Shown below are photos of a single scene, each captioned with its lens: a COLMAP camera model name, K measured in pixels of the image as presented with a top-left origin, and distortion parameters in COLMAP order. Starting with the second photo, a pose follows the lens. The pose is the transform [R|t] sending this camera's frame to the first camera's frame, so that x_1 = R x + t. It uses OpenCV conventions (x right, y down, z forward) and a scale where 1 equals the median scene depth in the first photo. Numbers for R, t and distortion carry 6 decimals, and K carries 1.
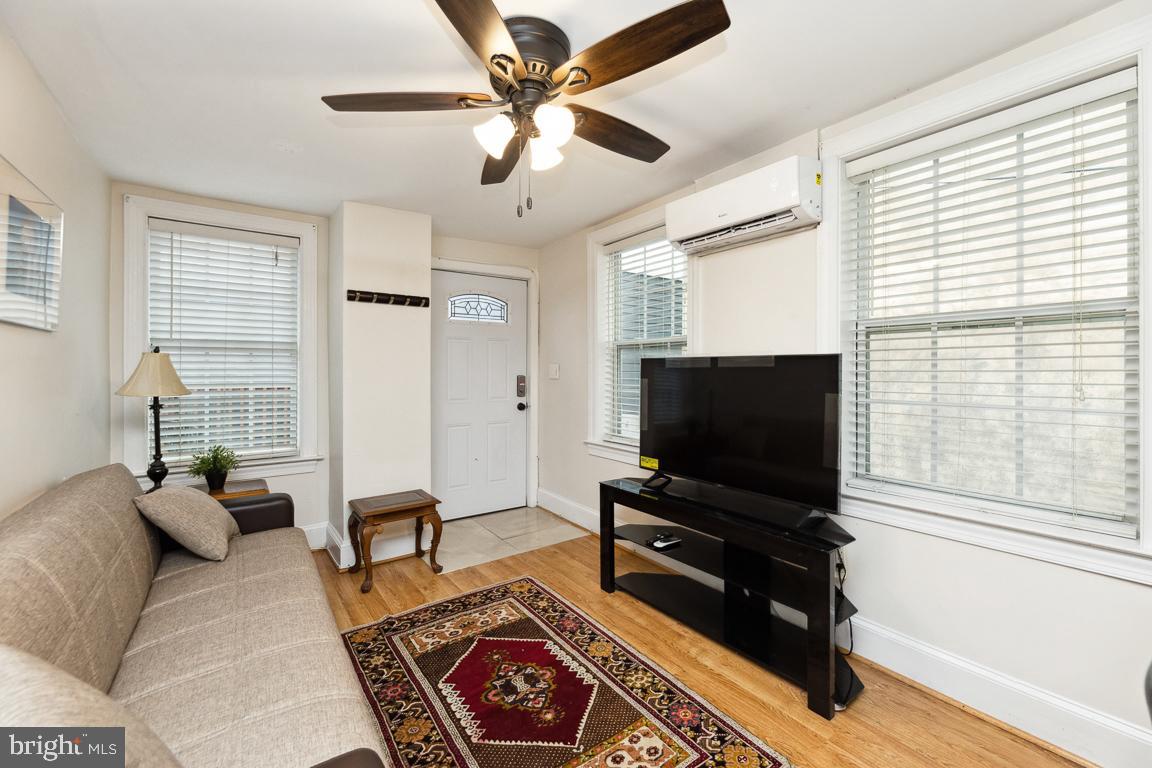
lens RADIAL K [[473.2, 0, 579.0], [0, 473.2, 366.7], [0, 0, 1]] dist [0.000017, -0.000150]
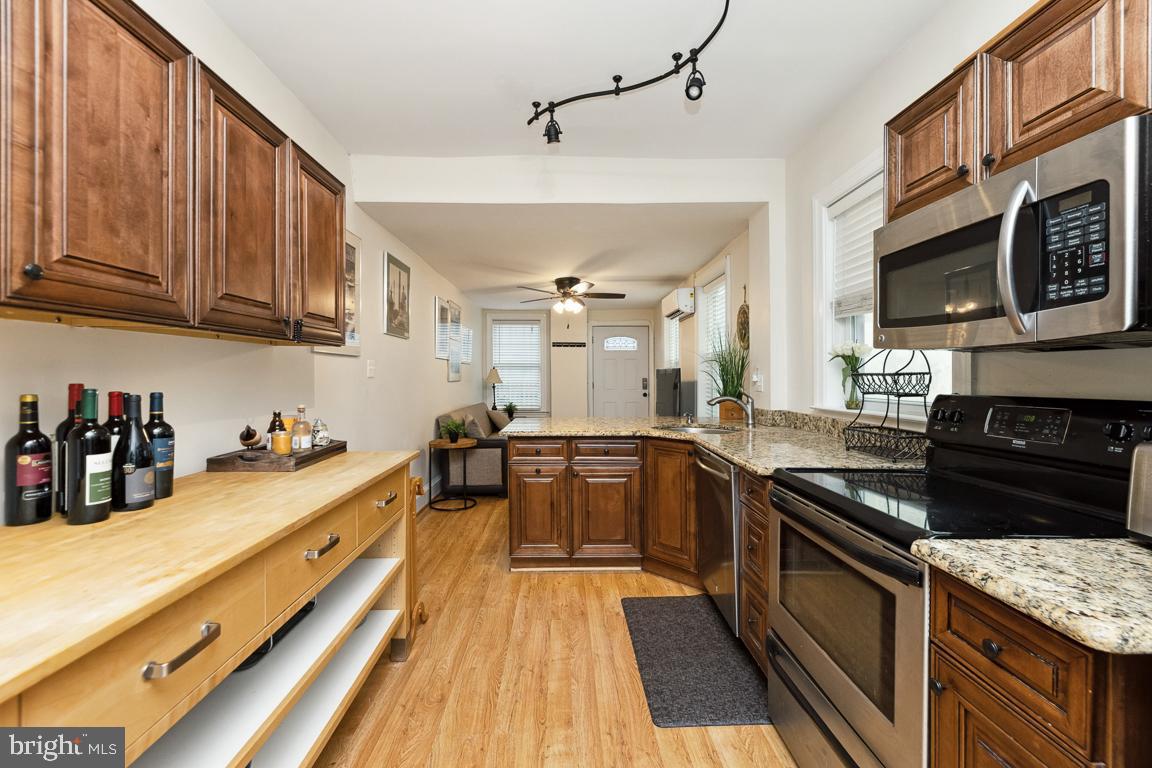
lens RADIAL K [[472.9, 0, 579.0], [0, 472.9, 378.1], [0, 0, 1]] dist [-0.002386, 0.000291]
pose [[0.827084, 0.001868, -0.562076, 1.639801], [0.004569, 0.999939, 0.010047, -0.000991], [0.562060, -0.010878, 0.827025, -1.562721]]
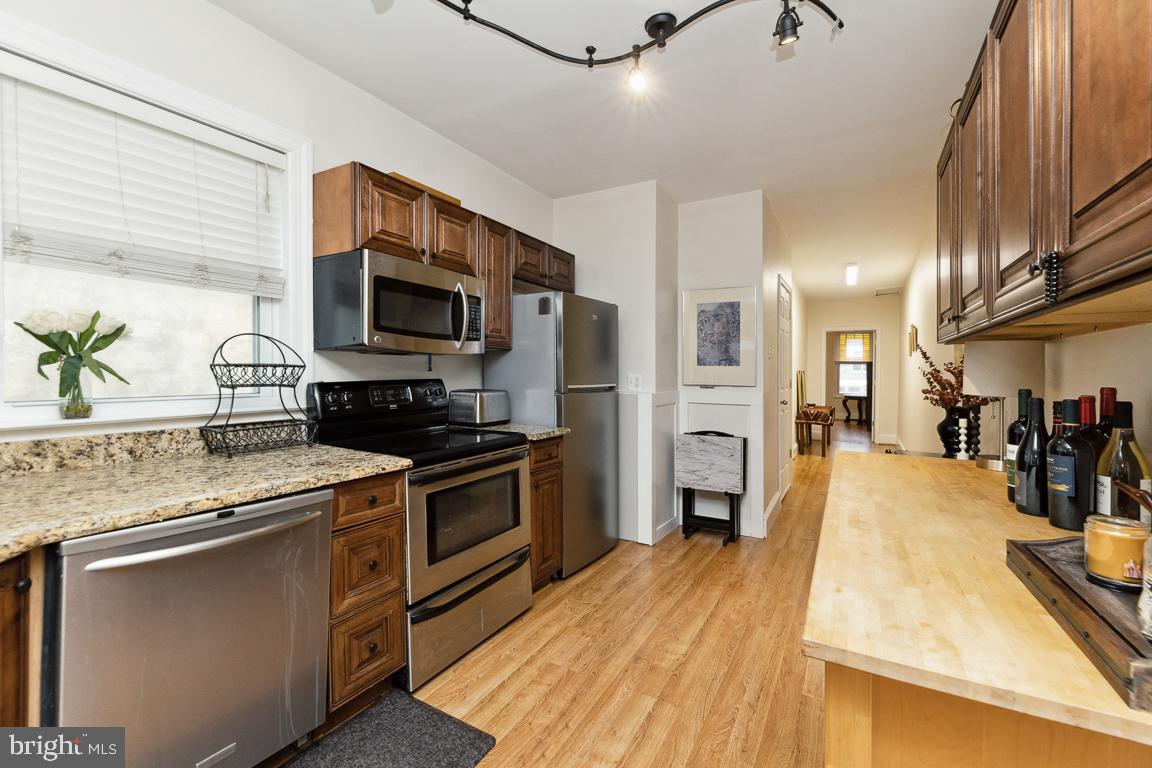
lens RADIAL K [[482.0, 0, 578.7], [0, 482.0, 365.2], [0, 0, 1]] dist [-0.001532, 0.000202]
pose [[-0.399856, -0.001294, 0.916577, 0.375987], [-0.018967, 0.999797, -0.006863, -0.003099], [-0.916382, -0.020129, -0.399799, -0.508248]]
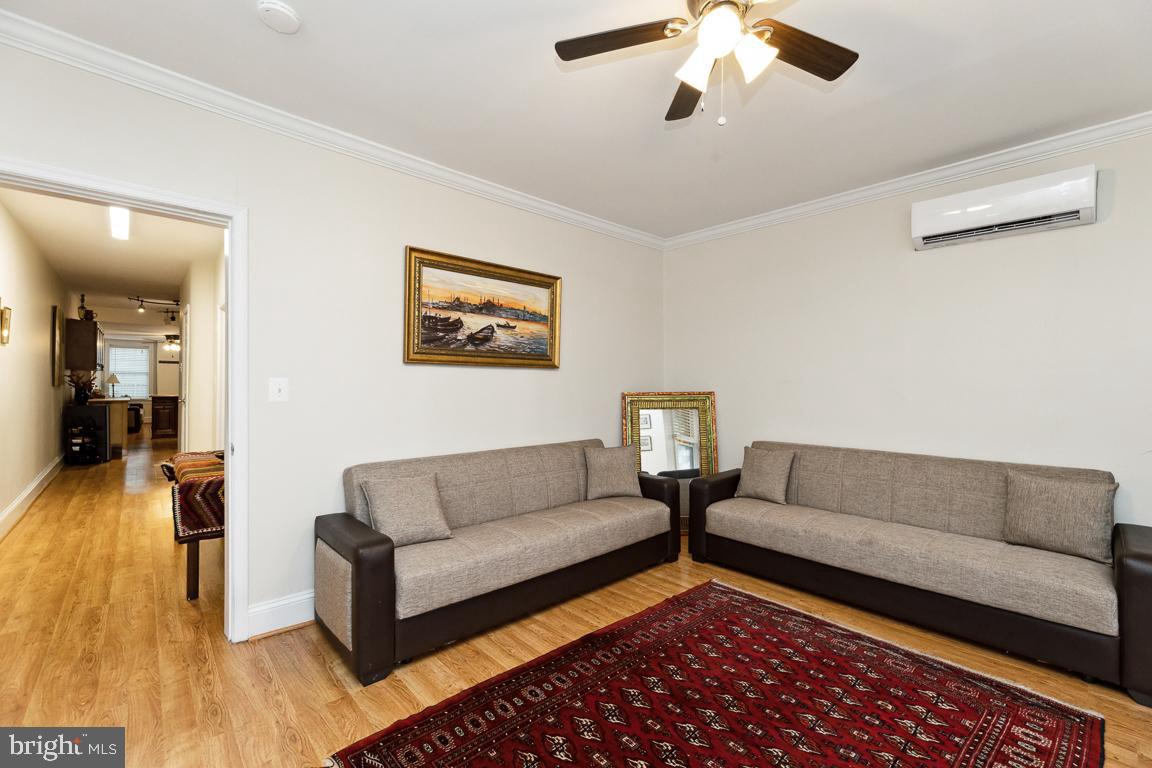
lens RADIAL K [[472.9, 0, 581.6], [0, 472.9, 387.5], [0, 0, 1]] dist [-0.003252, 0.000032]
pose [[0.993288, 0.004560, 0.115580, 4.802324], [-0.006628, 0.999825, 0.017510, -0.023290], [-0.115480, -0.018159, 0.993144, -6.306233]]
